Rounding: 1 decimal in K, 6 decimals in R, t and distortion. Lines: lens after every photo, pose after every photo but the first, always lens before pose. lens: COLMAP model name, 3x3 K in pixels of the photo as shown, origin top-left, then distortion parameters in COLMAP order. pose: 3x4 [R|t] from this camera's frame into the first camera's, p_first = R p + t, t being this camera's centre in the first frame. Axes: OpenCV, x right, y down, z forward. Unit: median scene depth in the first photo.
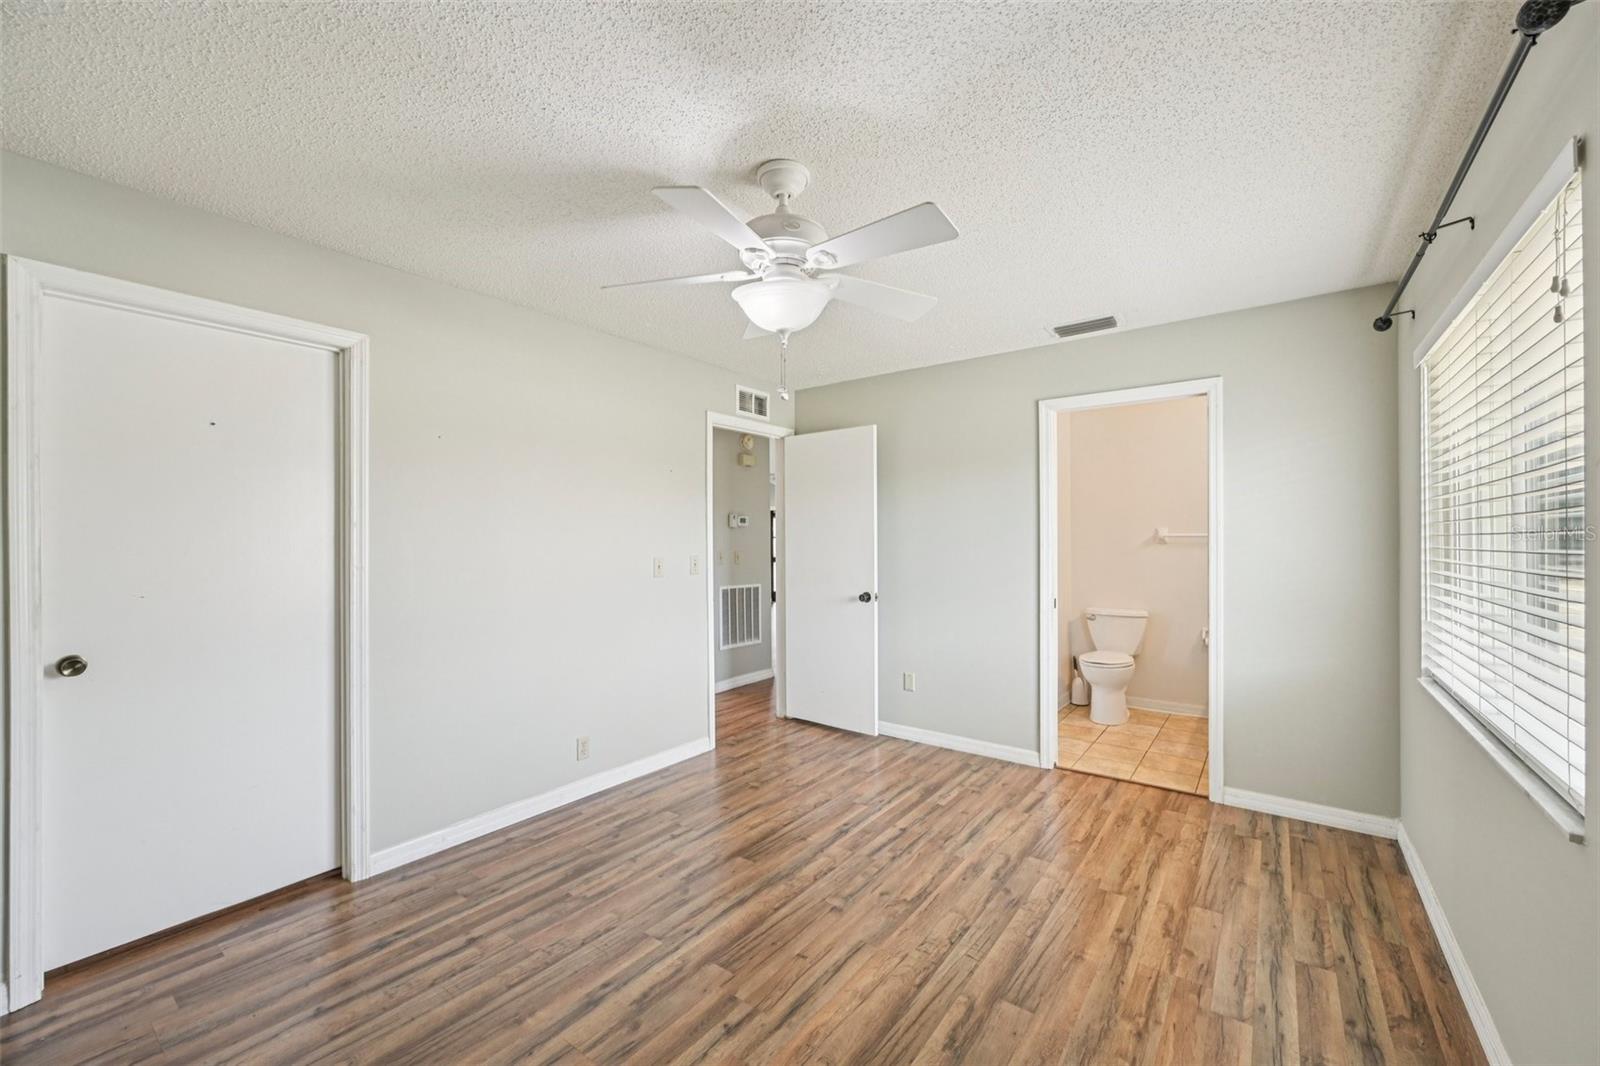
lens RADIAL K [[635.7, 0, 802.6], [0, 635.7, 541.6], [0, 0, 1]] dist [0.001579, 0.000224]
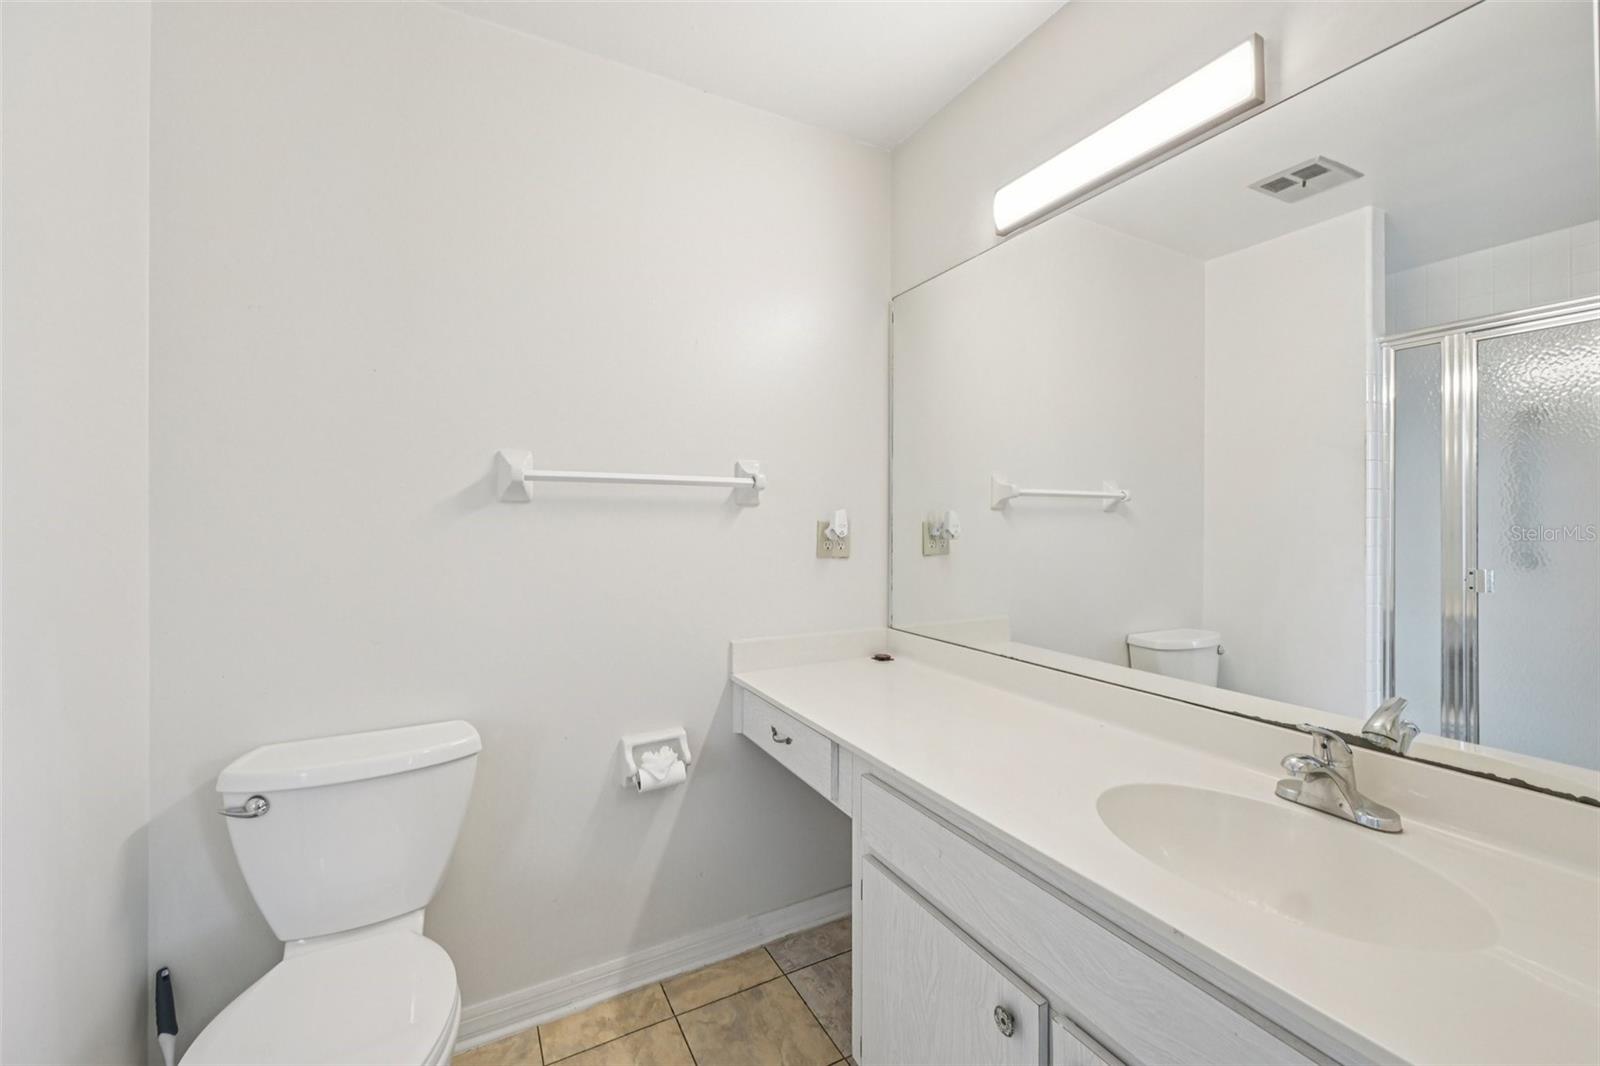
lens RADIAL K [[635.7, 0, 795.4], [0, 635.7, 524.3], [0, 0, 1]] dist [0.001579, 0.000224]
pose [[0.426017, -0.003058, 0.904710, 0.645133], [-0.000916, 0.999992, 0.003811, 0.025397], [-0.904715, -0.002453, 0.426011, 1.410107]]
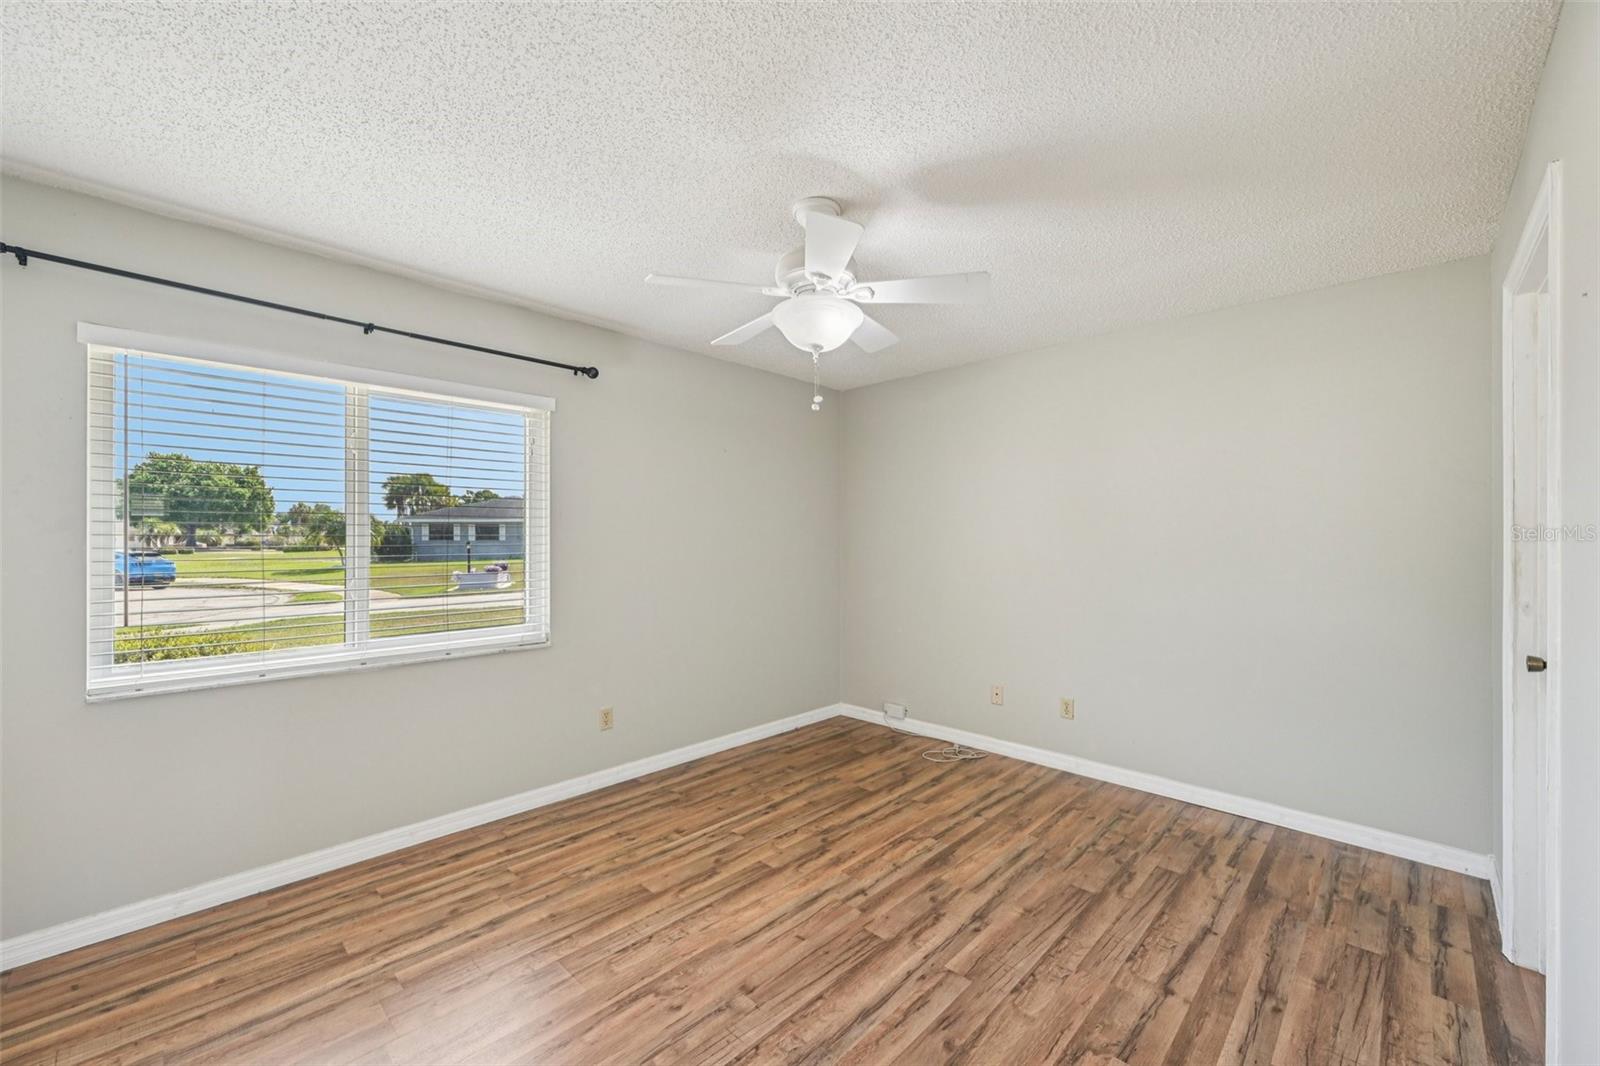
lens RADIAL K [[635.7, 0, 795.6], [0, 635.7, 543.6], [0, 0, 1]] dist [0.001579, 0.000224]
pose [[-0.990619, 0.002239, 0.136635, -0.109074], [0.004129, 0.999900, 0.013550, -0.005405], [-0.136591, 0.013987, -0.990529, 1.610136]]
